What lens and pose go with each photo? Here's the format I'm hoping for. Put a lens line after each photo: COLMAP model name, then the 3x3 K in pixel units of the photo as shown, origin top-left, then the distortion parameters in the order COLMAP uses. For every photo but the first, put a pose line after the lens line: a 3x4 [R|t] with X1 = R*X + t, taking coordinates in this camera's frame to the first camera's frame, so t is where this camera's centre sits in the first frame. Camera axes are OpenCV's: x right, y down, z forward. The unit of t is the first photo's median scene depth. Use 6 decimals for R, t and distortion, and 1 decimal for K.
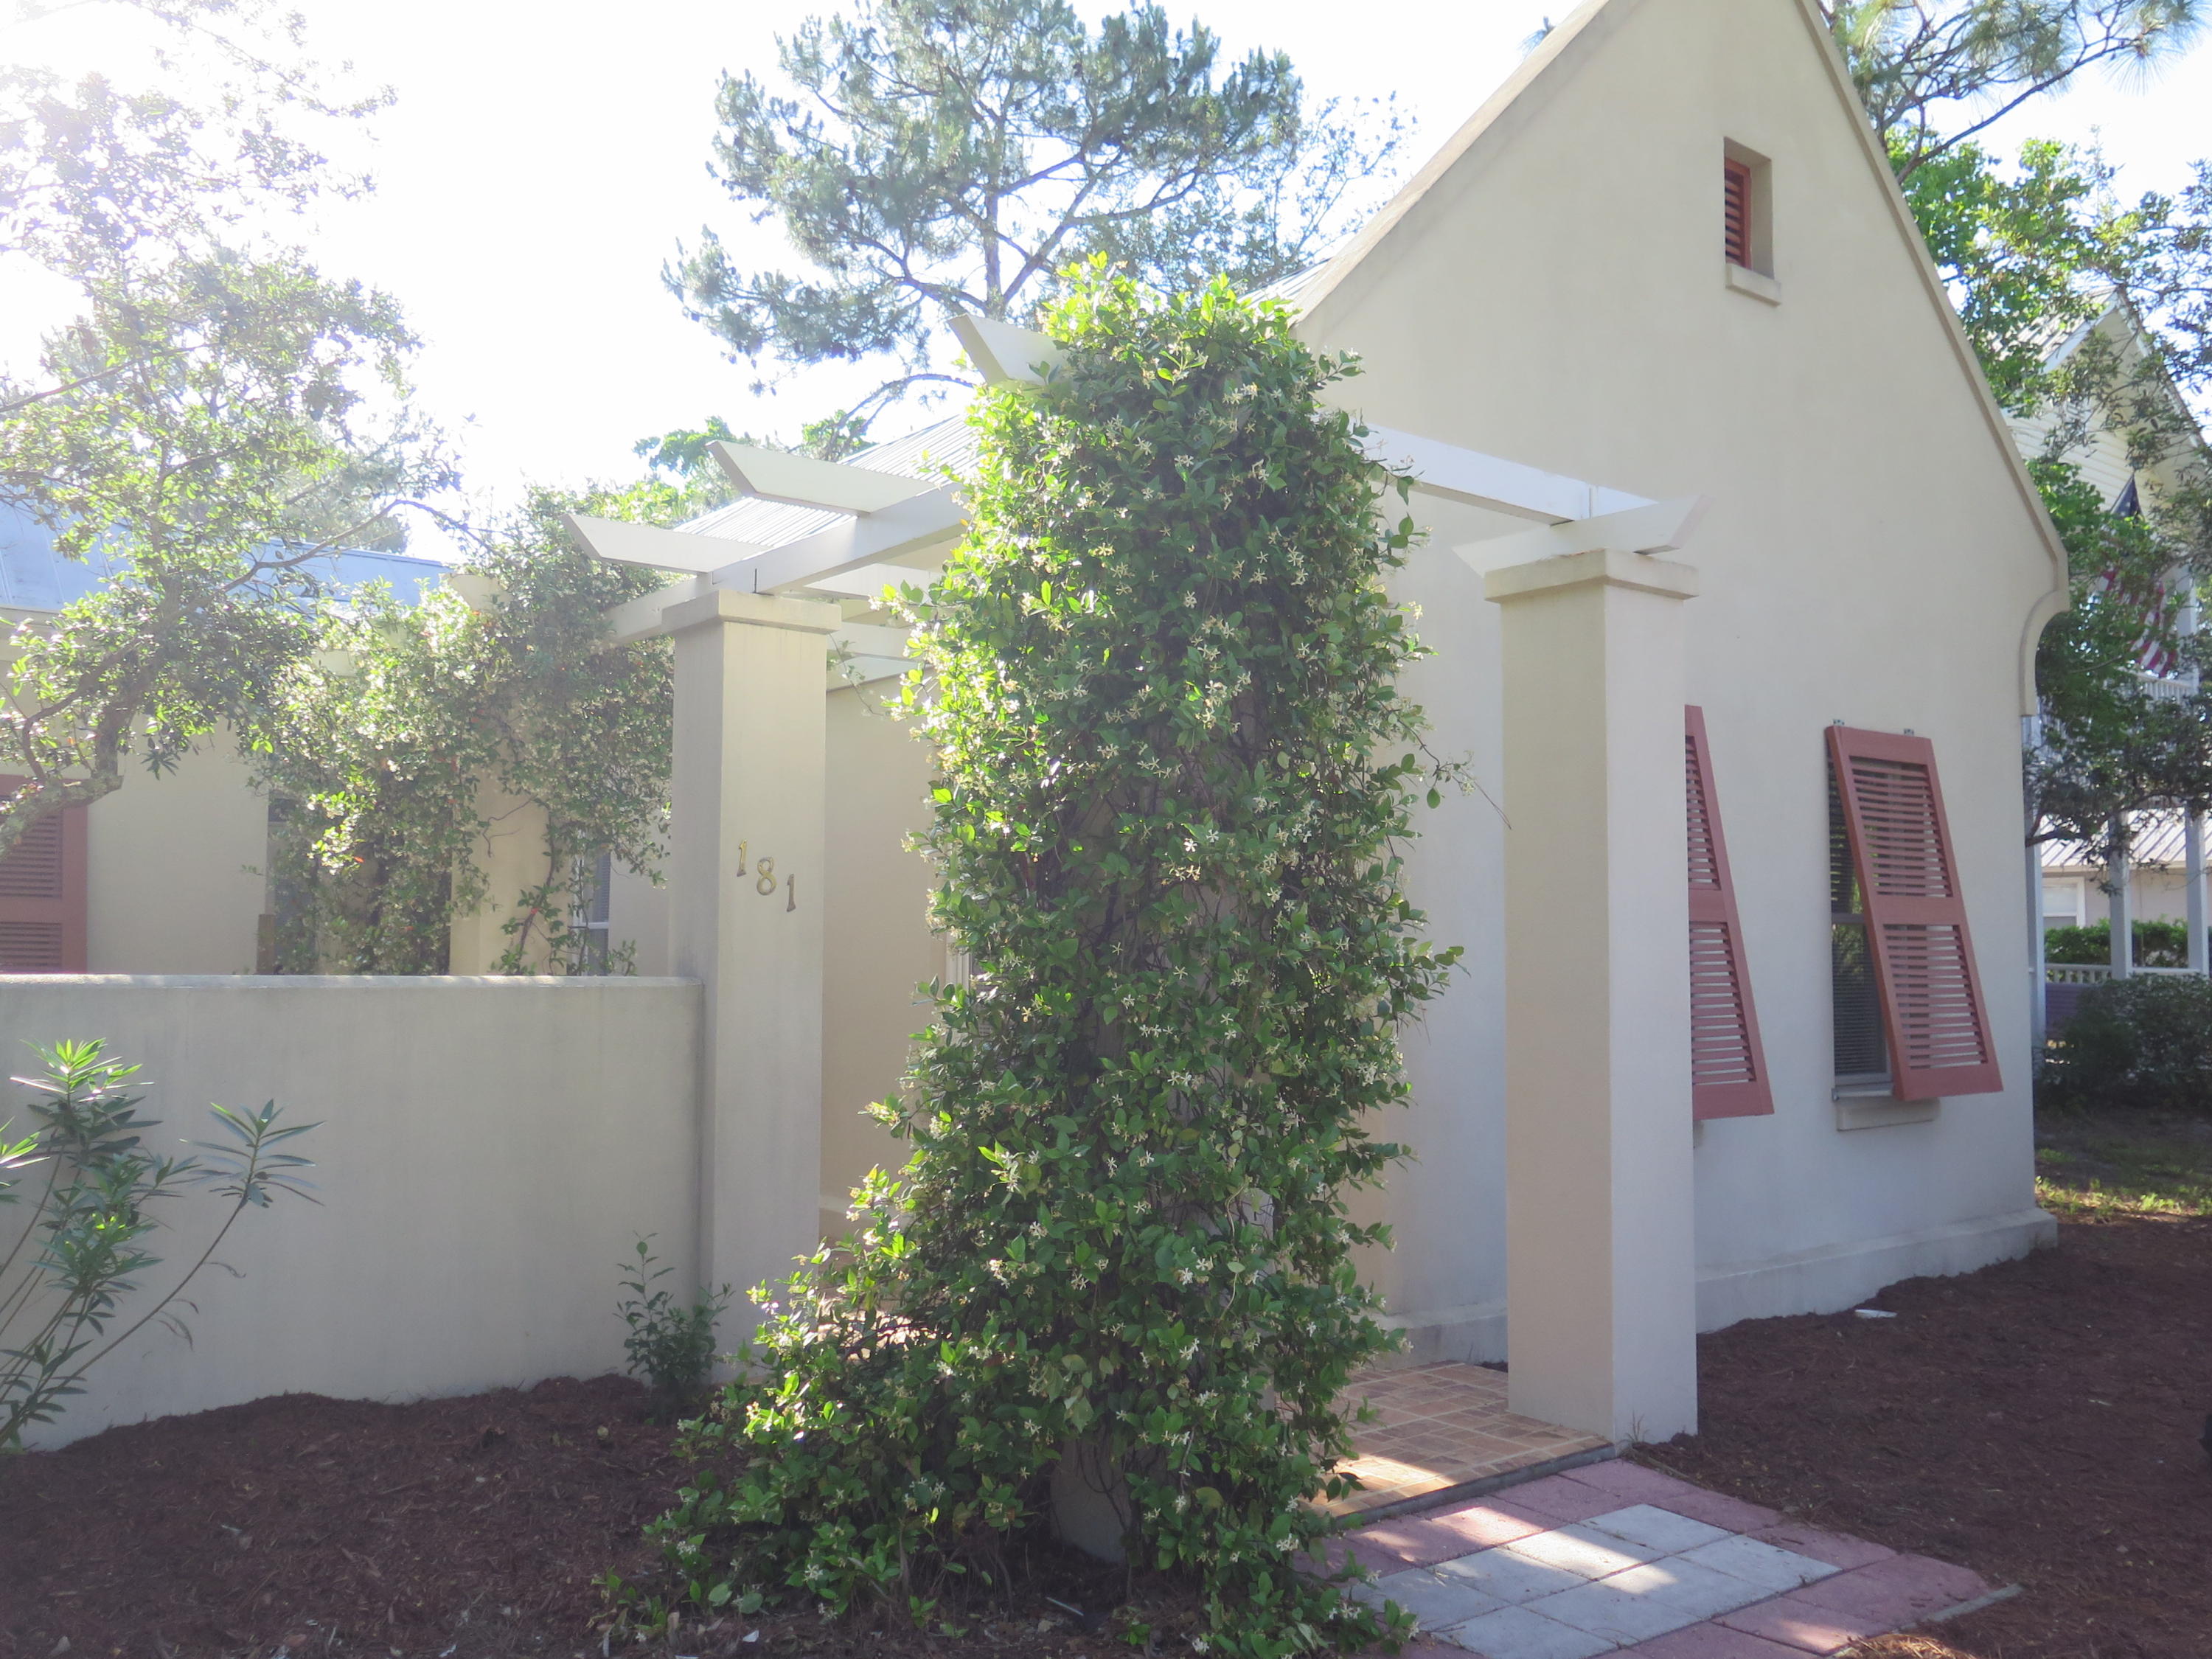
lens RADIAL K [[1865.1, 0, 1110.3], [0, 1865.1, 819.6], [0, 0, 1]] dist [-0.023143, 0.010966]
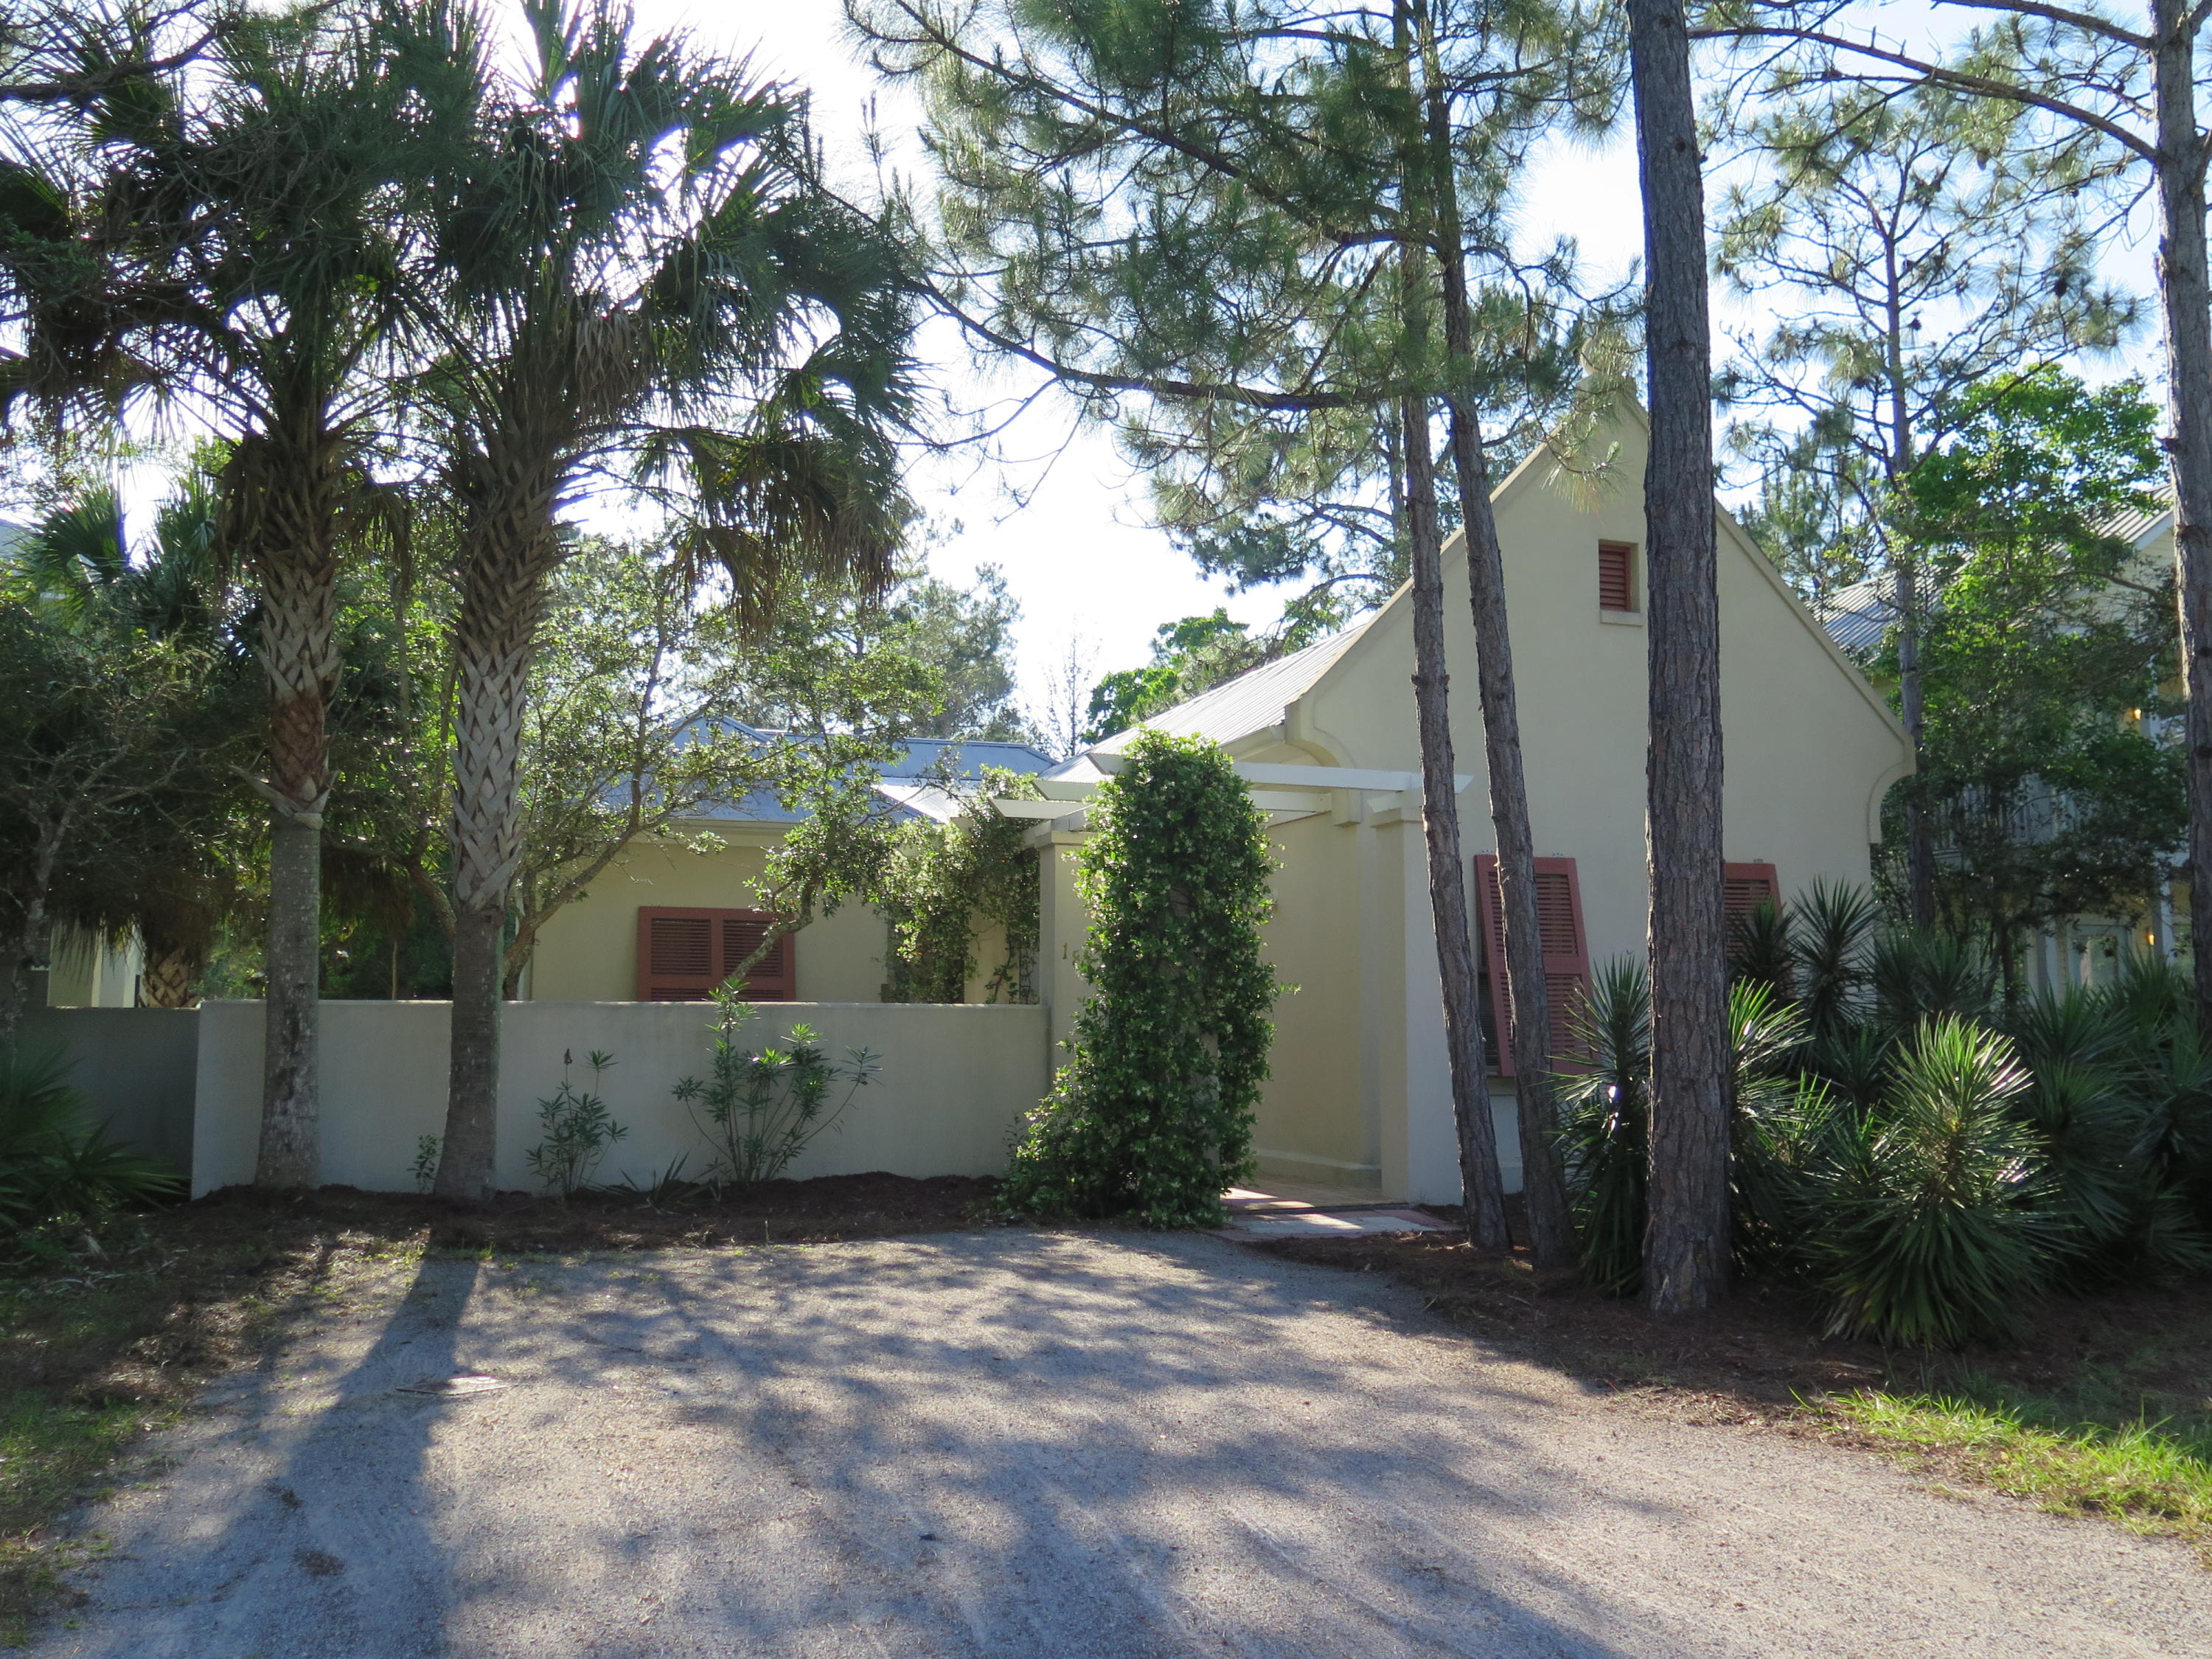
lens RADIAL K [[1865.1, 0, 1103.1], [0, 1865.1, 832.7], [0, 0, 1]] dist [-0.023143, 0.010966]
pose [[0.945010, -0.039631, -0.324633, 0.458262], [0.028296, 0.998816, -0.039564, -0.024941], [0.325816, 0.028202, 0.945012, -0.873635]]
